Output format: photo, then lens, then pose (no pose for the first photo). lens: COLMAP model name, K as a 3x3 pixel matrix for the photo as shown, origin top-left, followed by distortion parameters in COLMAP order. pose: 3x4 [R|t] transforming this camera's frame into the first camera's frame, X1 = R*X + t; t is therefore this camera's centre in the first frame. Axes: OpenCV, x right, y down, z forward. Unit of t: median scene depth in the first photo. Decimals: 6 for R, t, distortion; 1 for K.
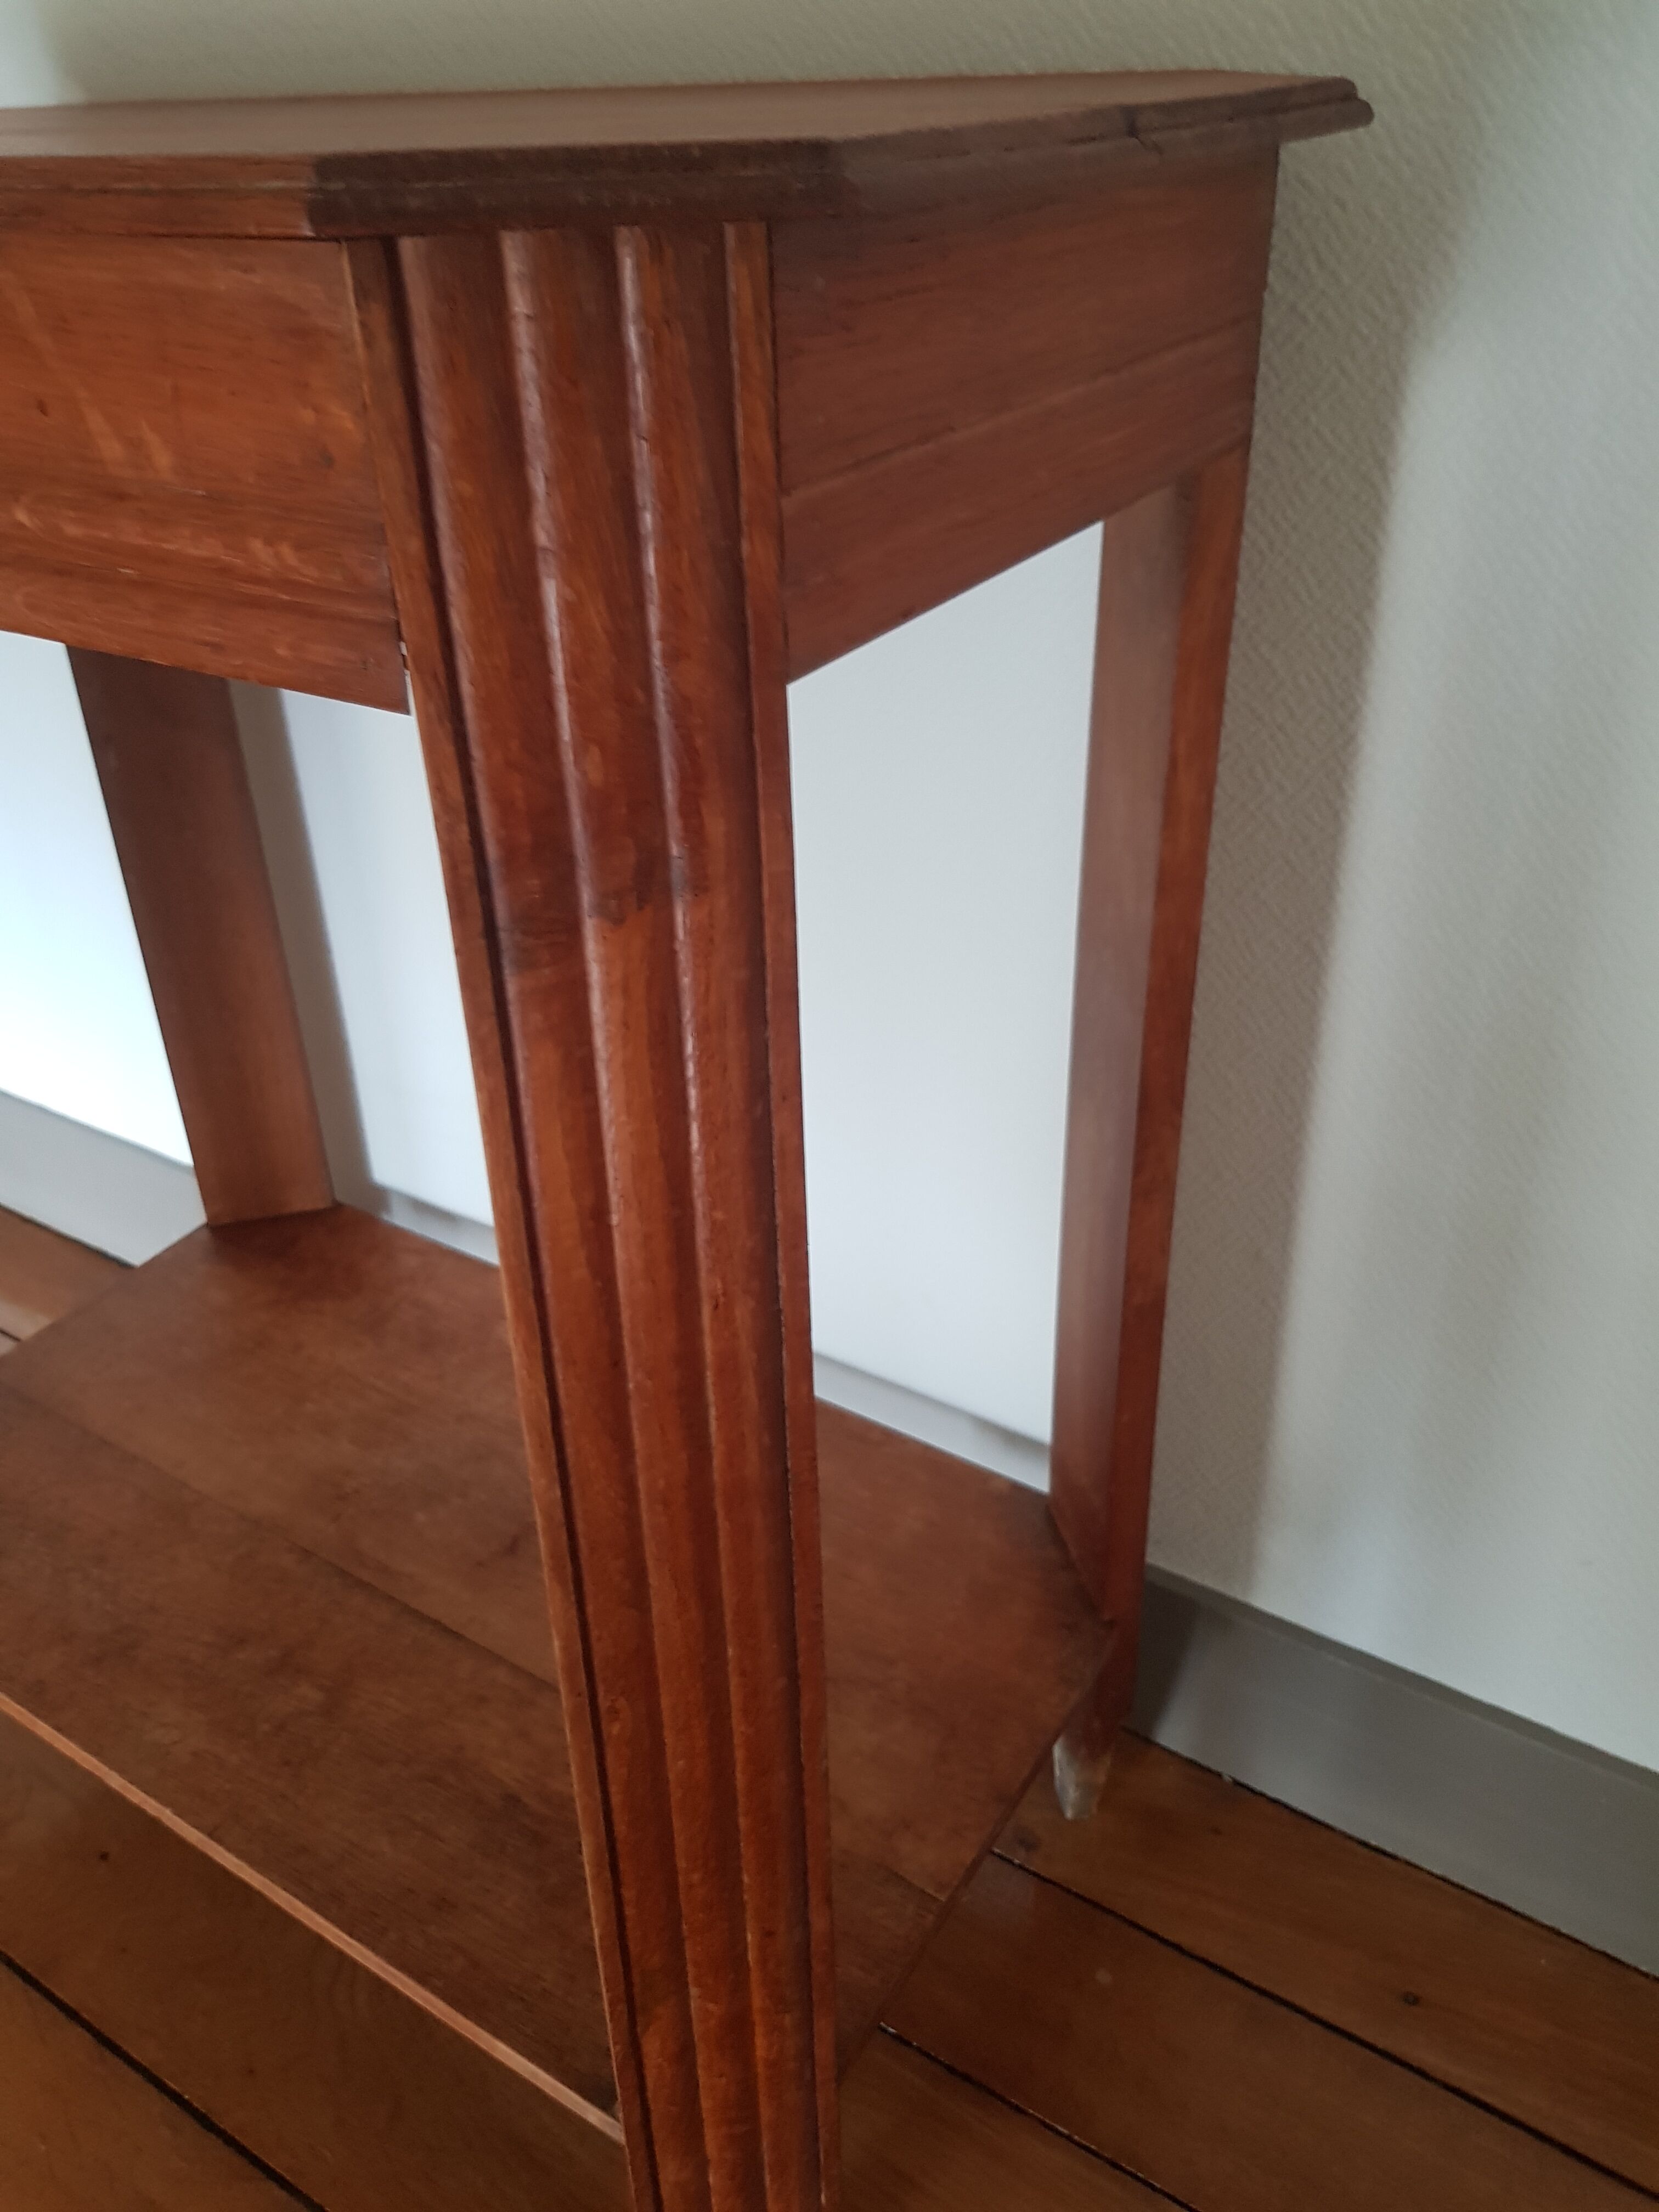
lens RADIAL K [[1710.9, 0, 829.5], [0, 1710.9, 1106.0], [0, 0, 1]] dist [0.047781, -0.091122]
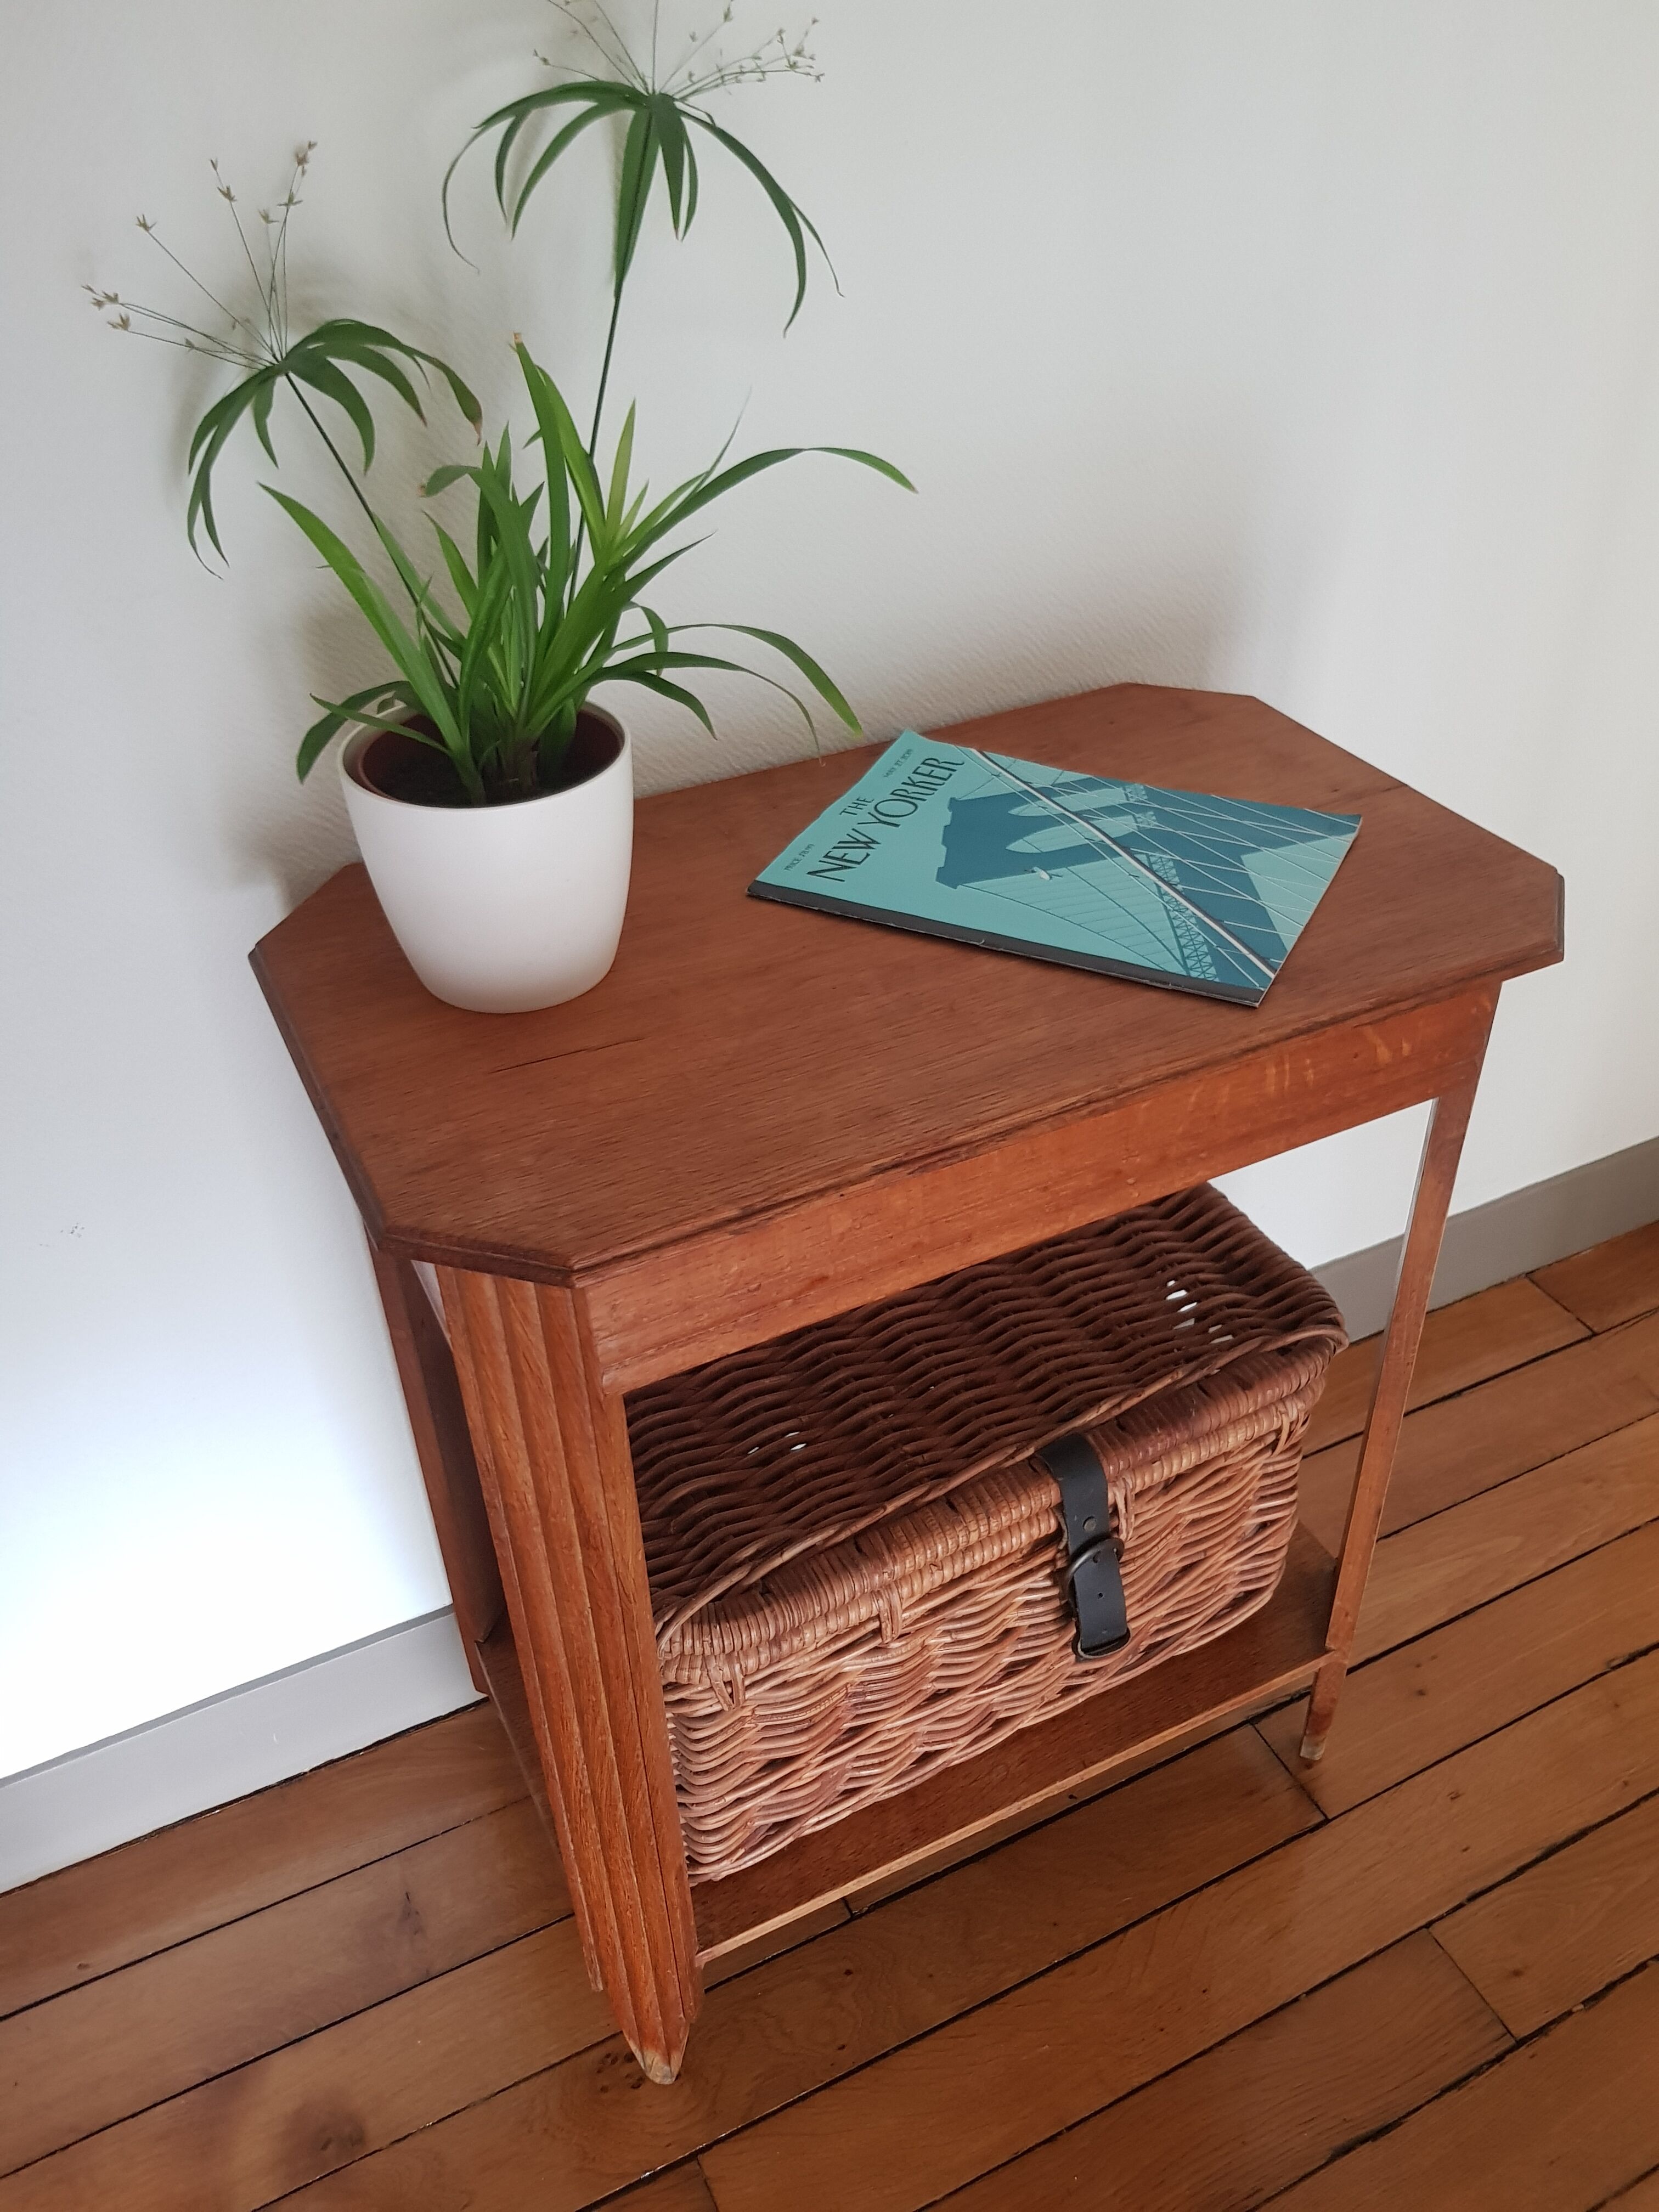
lens RADIAL K [[1679.5, 0, 828.2], [0, 1679.5, 1137.6], [0, 0, 1]] dist [0.078323, -0.126699]
pose [[0.520927, -0.502775, 0.689820, -1.323457], [0.455638, 0.847152, 0.273364, -0.668791], [-0.721823, 0.171906, 0.670388, -0.043663]]
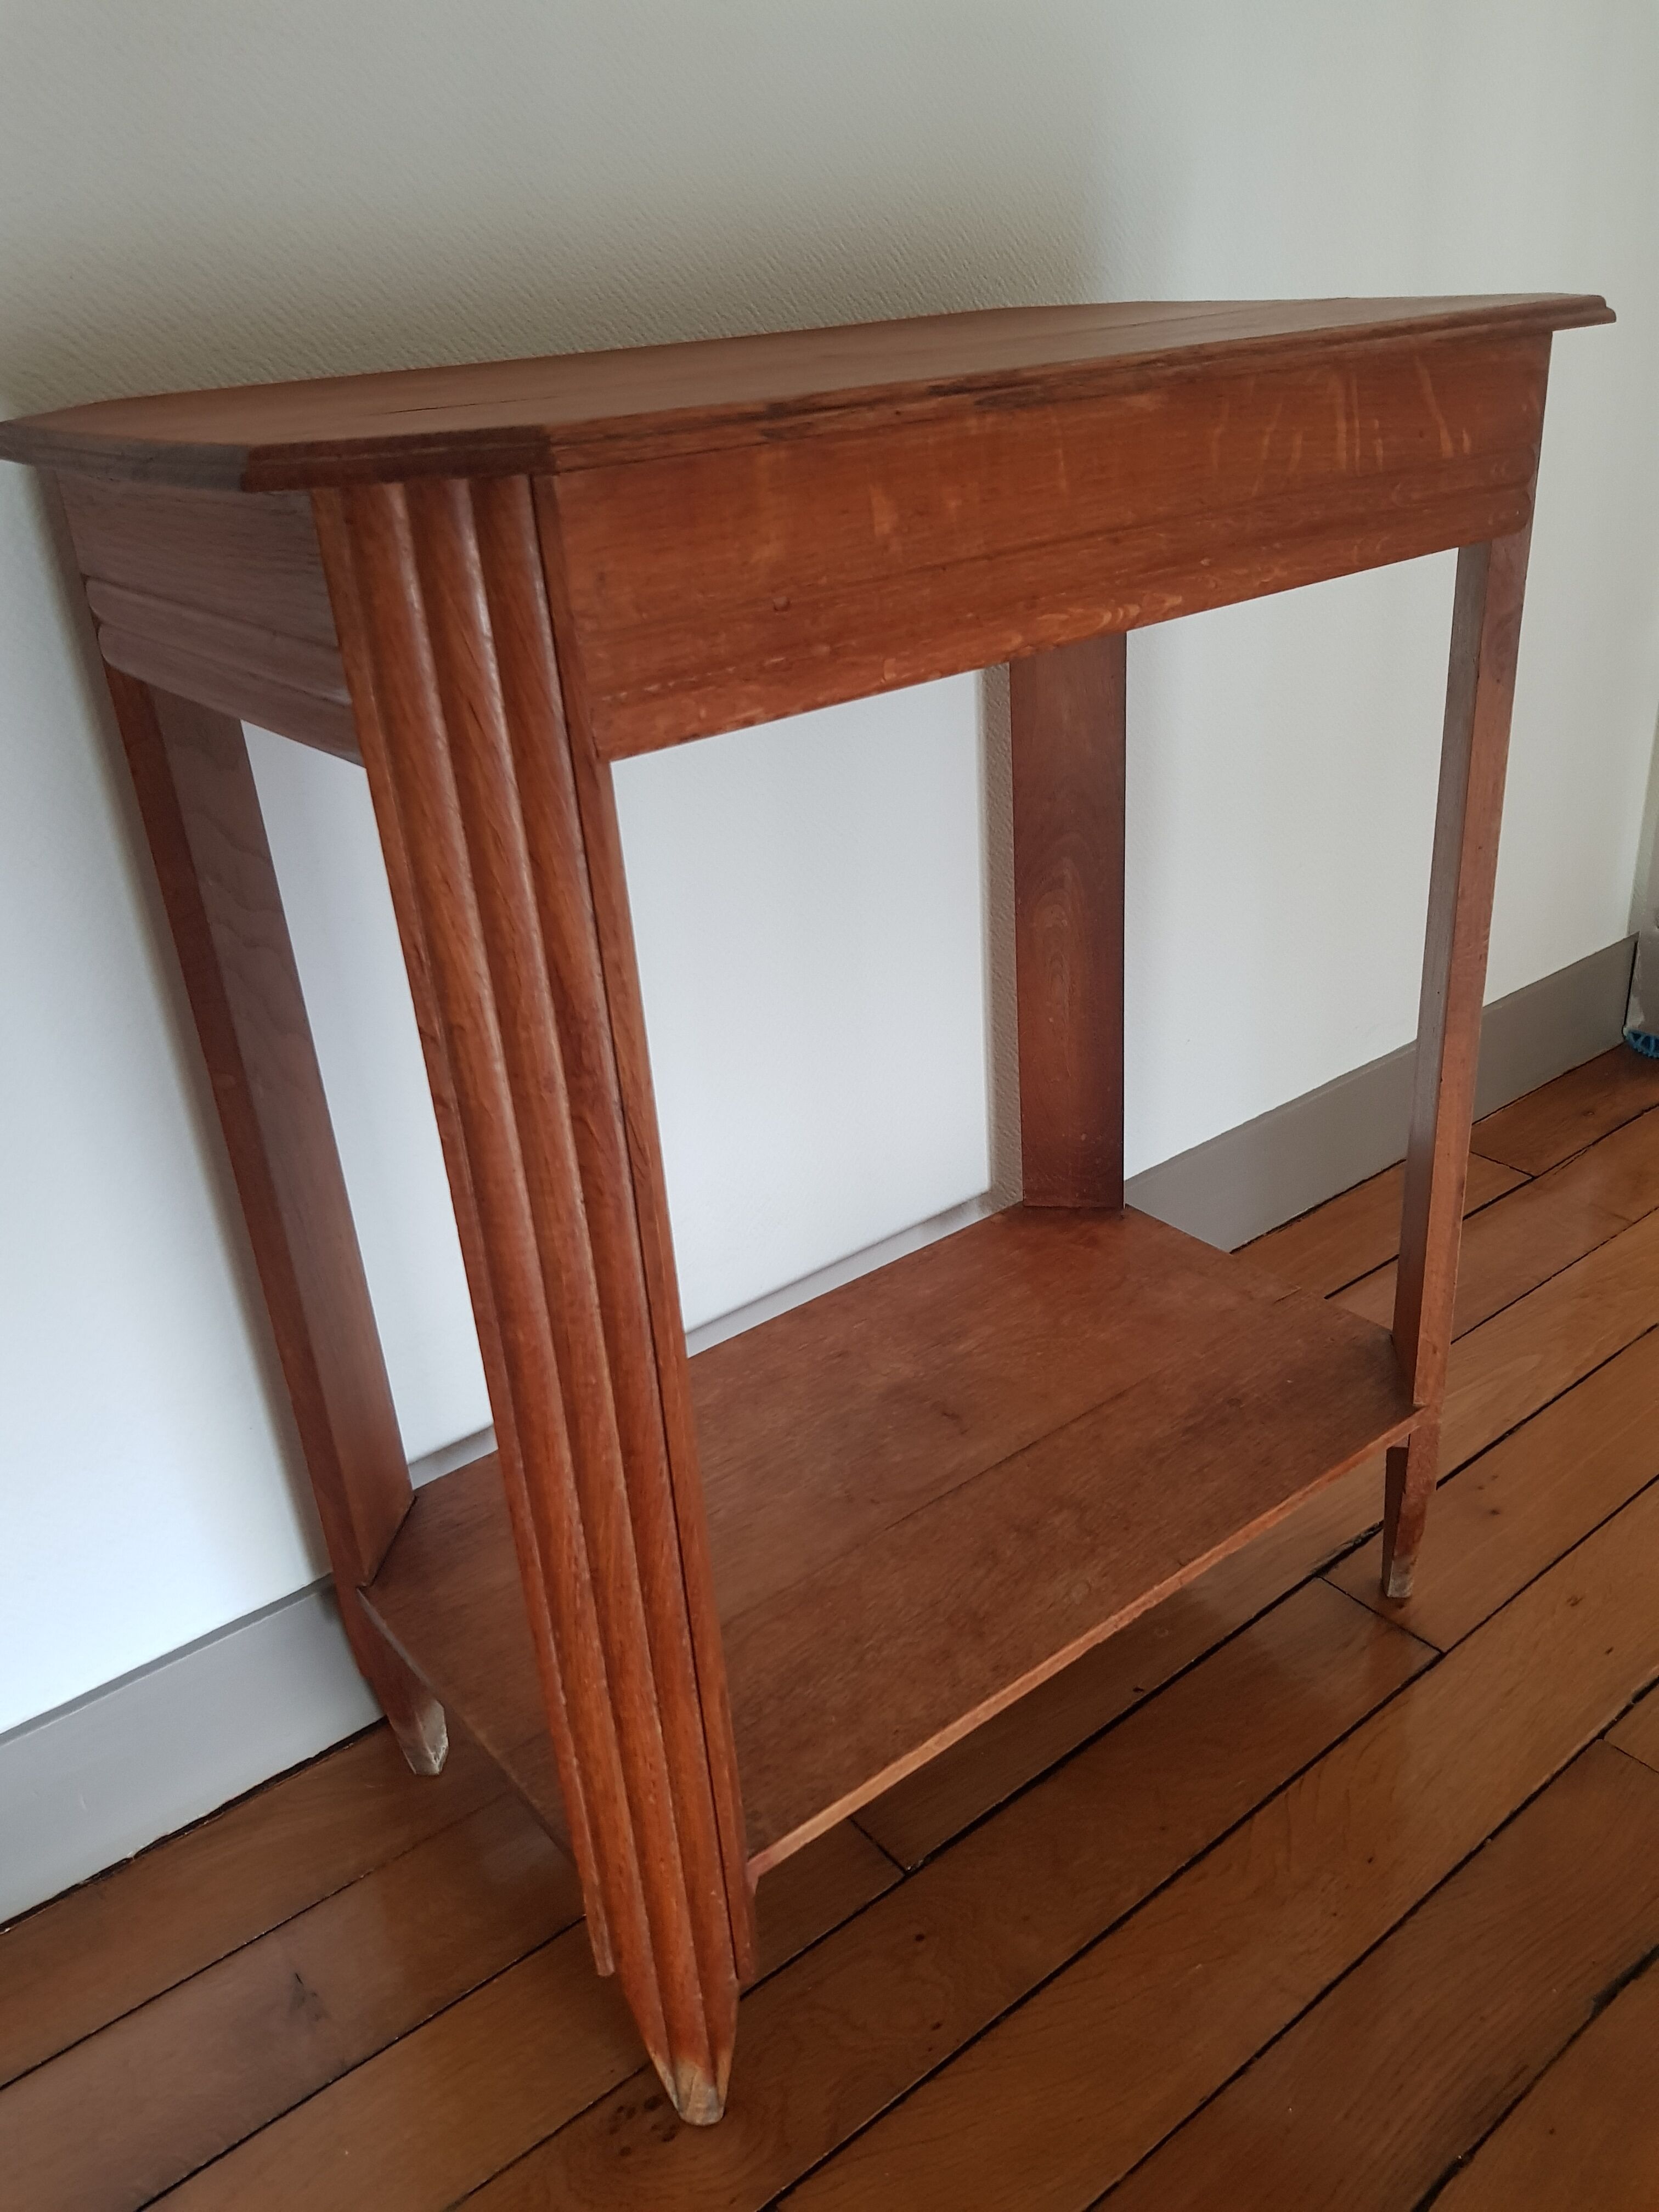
lens RADIAL K [[1679.5, 0, 828.2], [0, 1679.5, 1137.6], [0, 0, 1]] dist [0.078323, -0.126699]
pose [[0.334184, -0.425077, 0.841208, -1.400250], [0.538606, 0.818559, 0.199662, -0.253412], [-0.773450, 0.386356, 0.502499, 0.424426]]
